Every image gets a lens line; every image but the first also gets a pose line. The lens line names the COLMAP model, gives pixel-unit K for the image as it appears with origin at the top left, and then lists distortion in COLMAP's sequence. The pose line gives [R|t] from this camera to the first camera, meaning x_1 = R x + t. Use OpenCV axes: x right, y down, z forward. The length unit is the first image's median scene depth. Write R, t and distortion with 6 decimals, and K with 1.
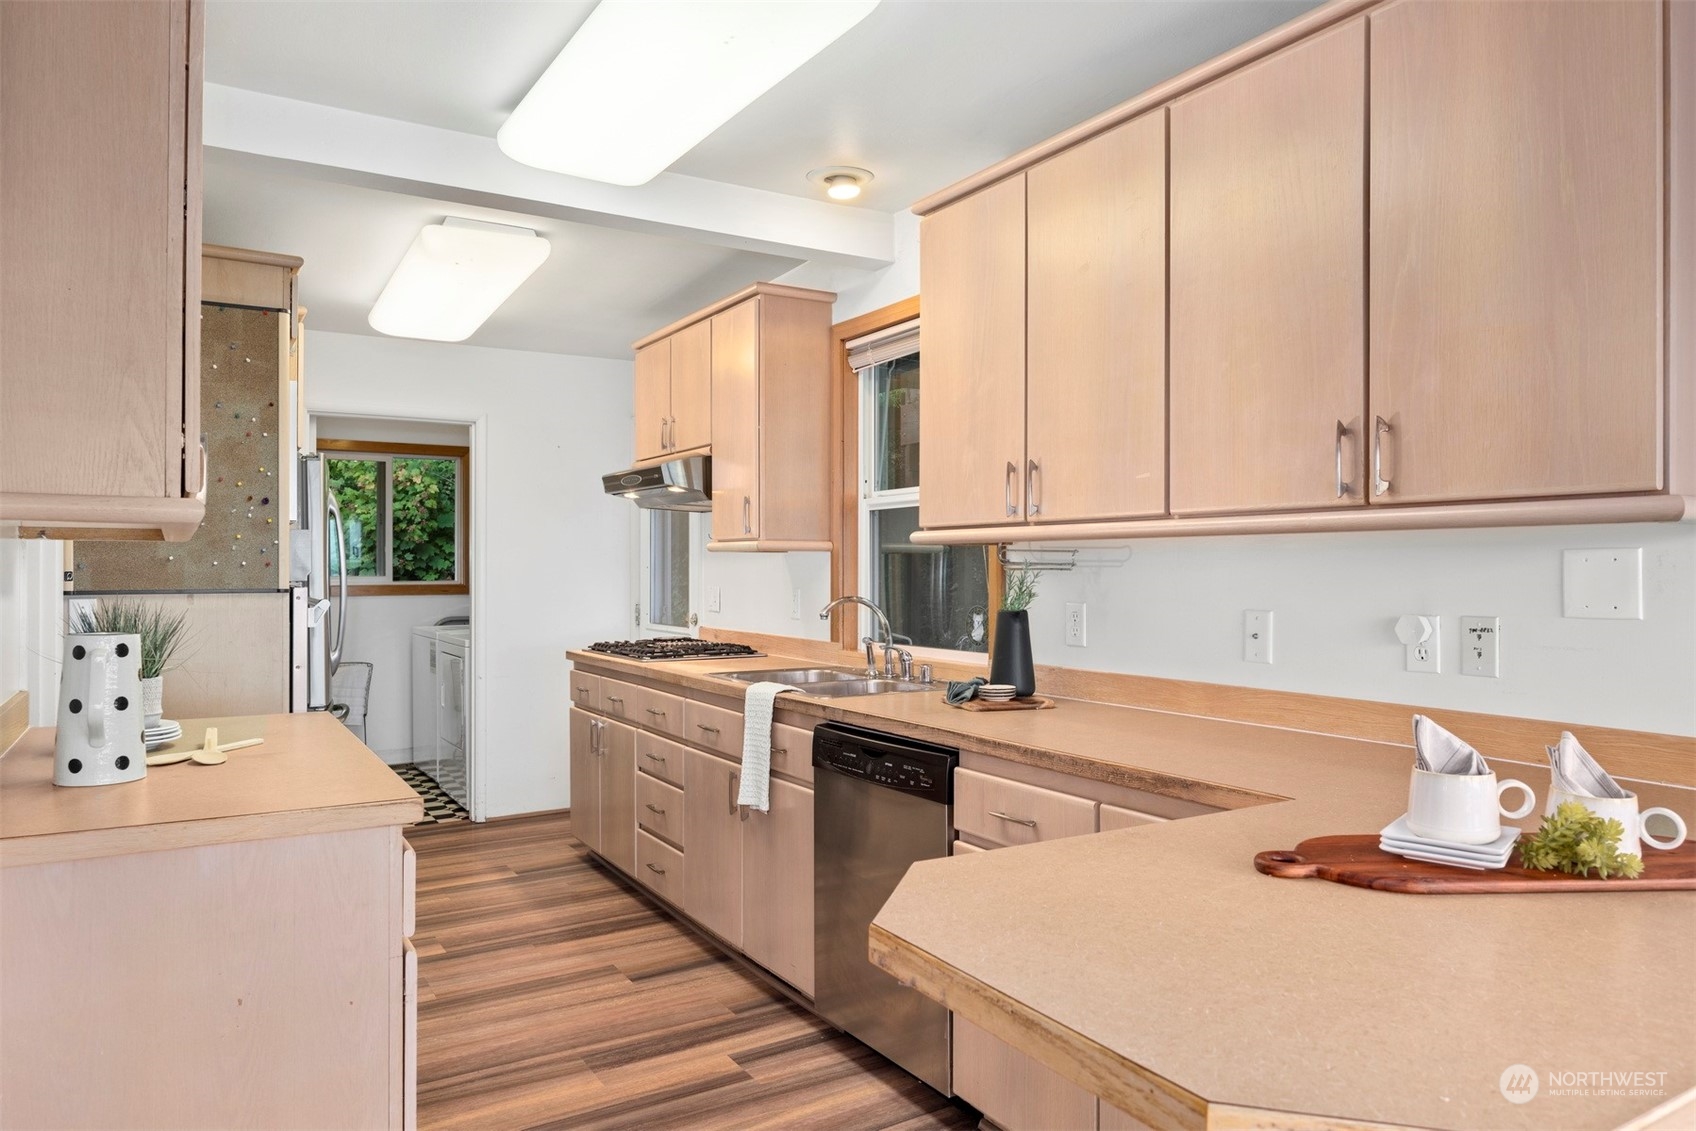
lens RADIAL K [[1096.4, 0, 848.0], [0, 1096.4, 565.5], [0, 0, 1]] dist [0.002707, 0.000436]
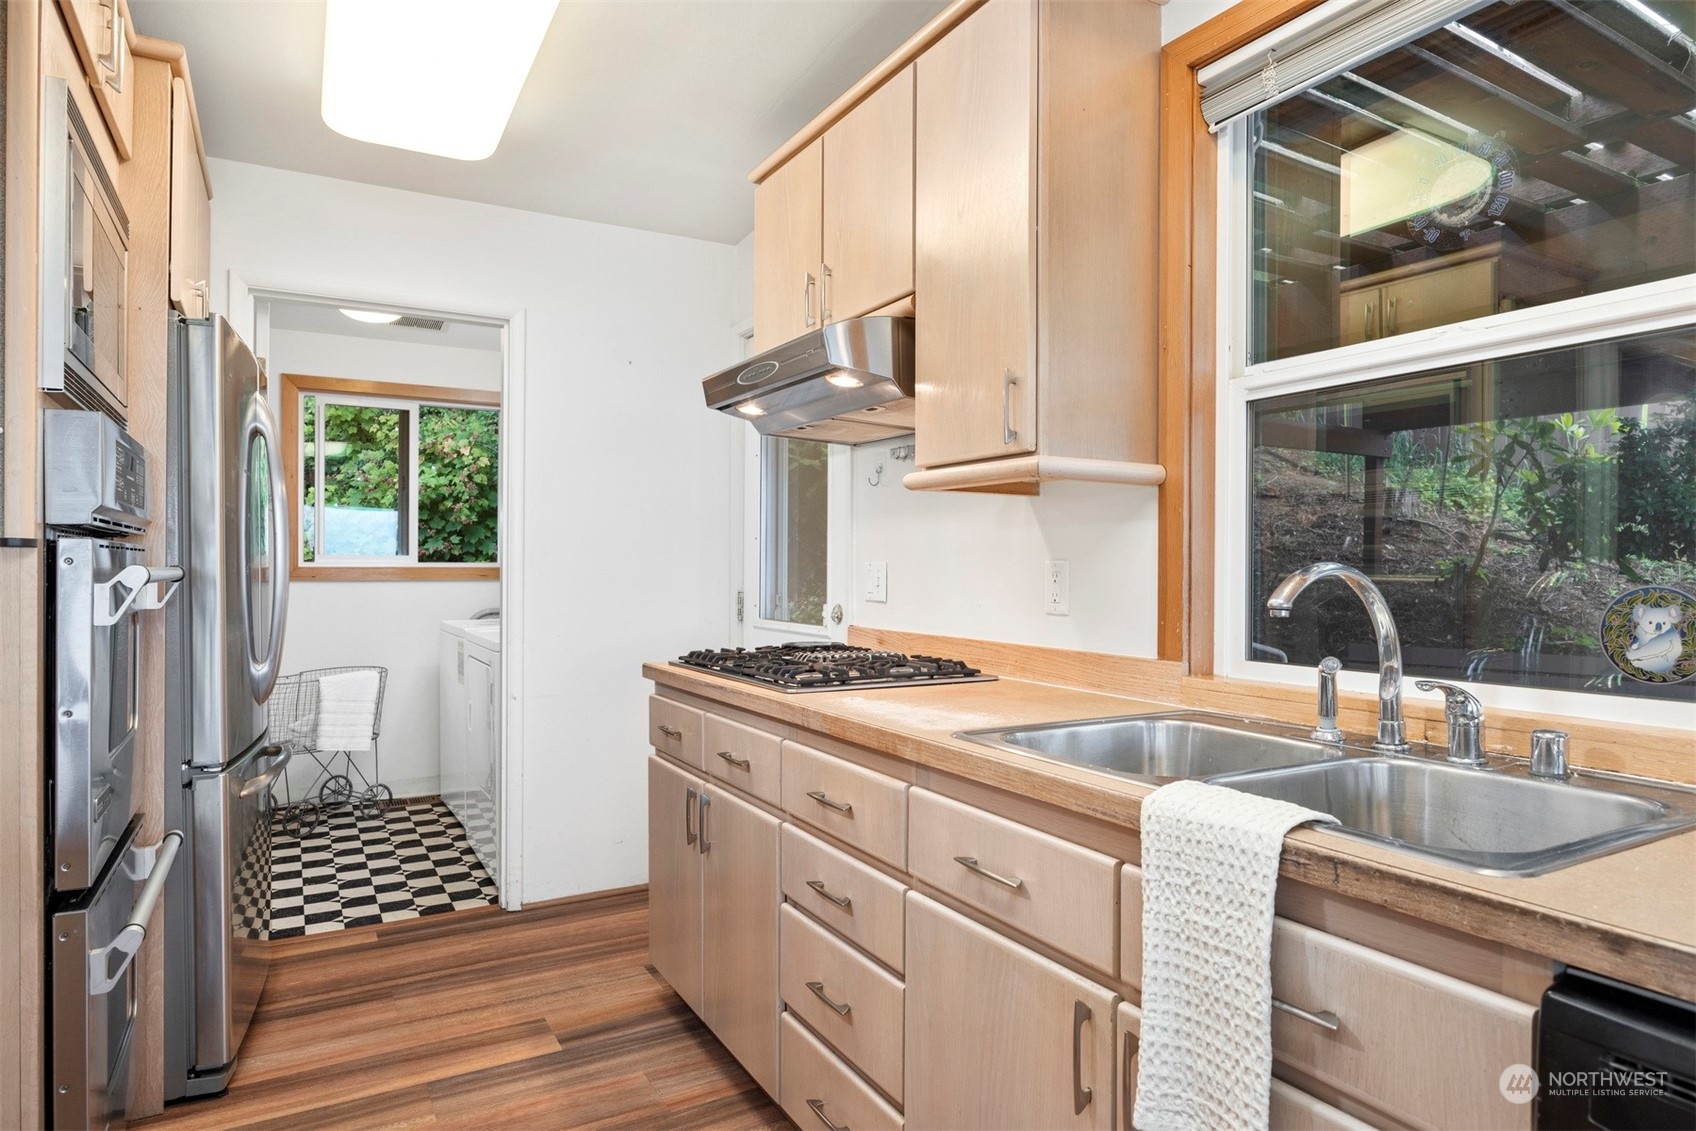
lens RADIAL K [[984.8, 0, 848.0], [0, 984.8, 565.5], [0, 0, 1]] dist [0.000647, 0.000311]
pose [[0.999445, 0.005380, -0.032888, -0.125943], [-0.005402, 0.999985, -0.000580, 0.022815], [0.032885, 0.000757, 0.999459, 0.458503]]
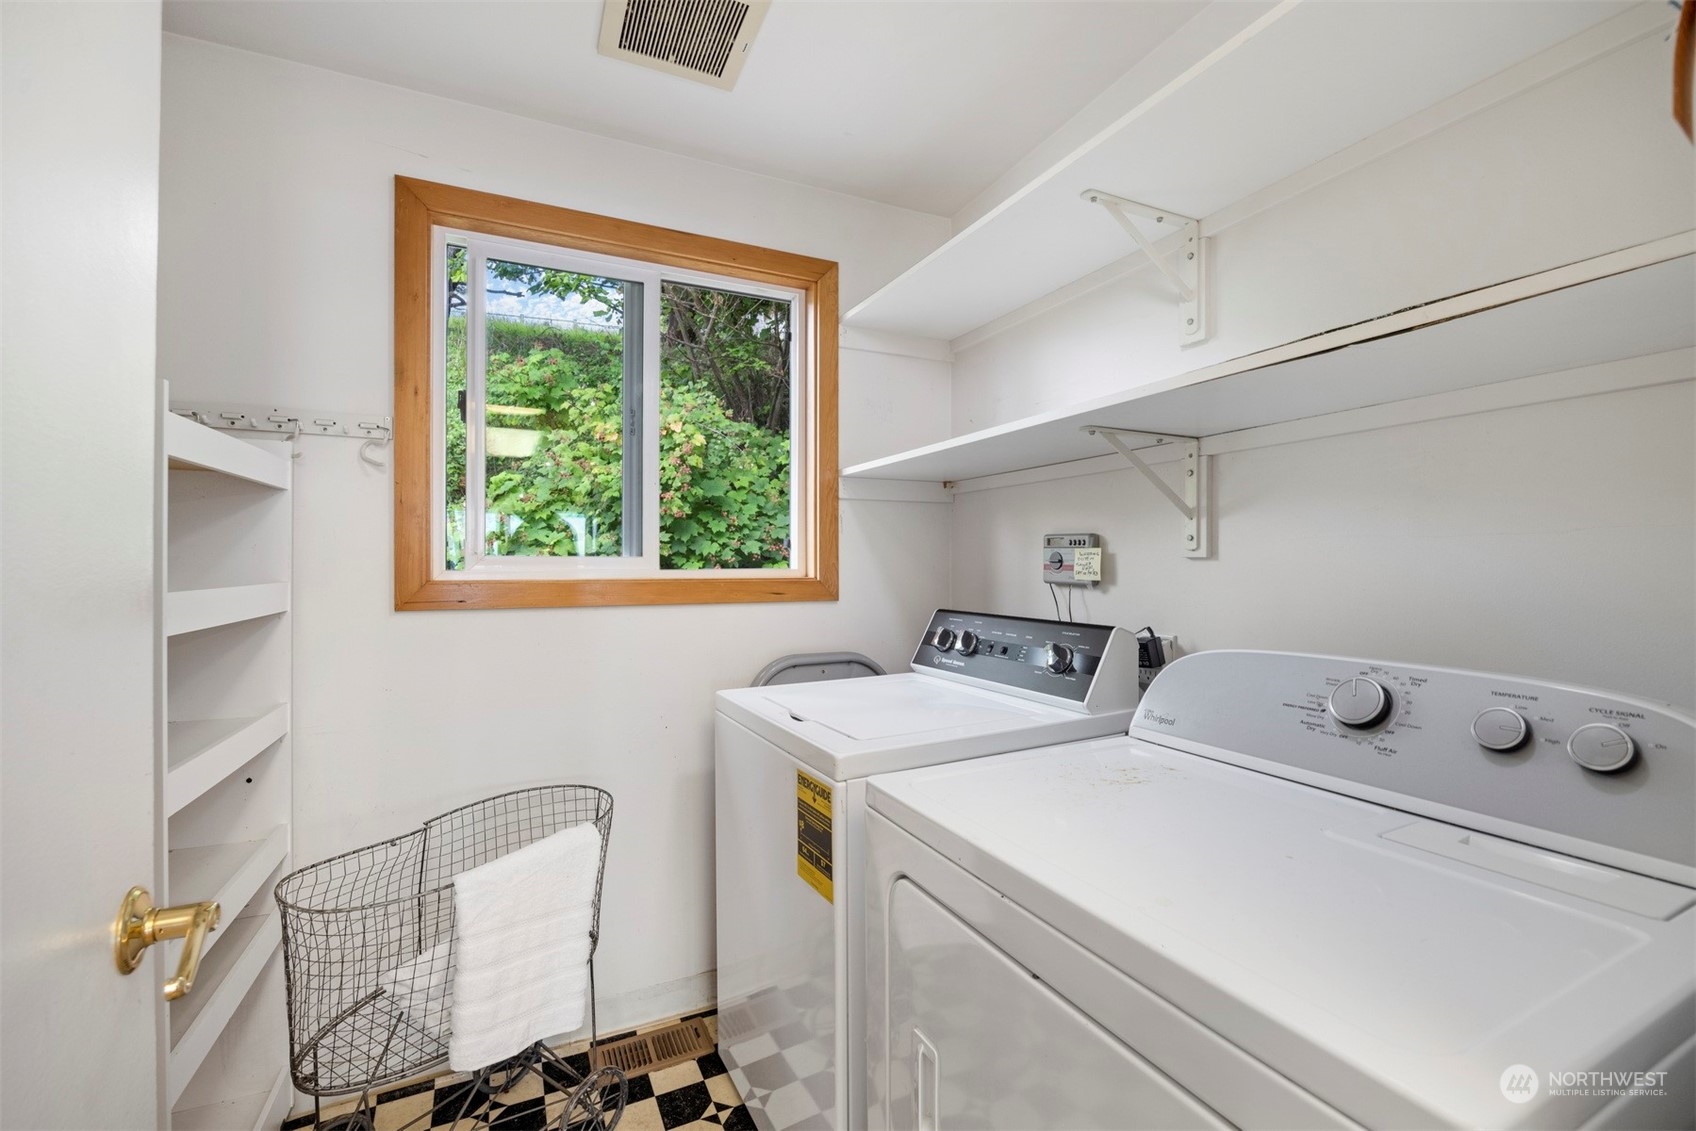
lens RADIAL K [[705.5, 0, 848.0], [0, 705.5, 565.5], [0, 0, 1]] dist [-0.000042, 0.000001]
pose [[0.995755, 0.002421, -0.092015, -0.482656], [-0.002129, 0.999992, 0.003279, 0.017734], [0.092022, -0.003069, 0.995752, 1.119309]]
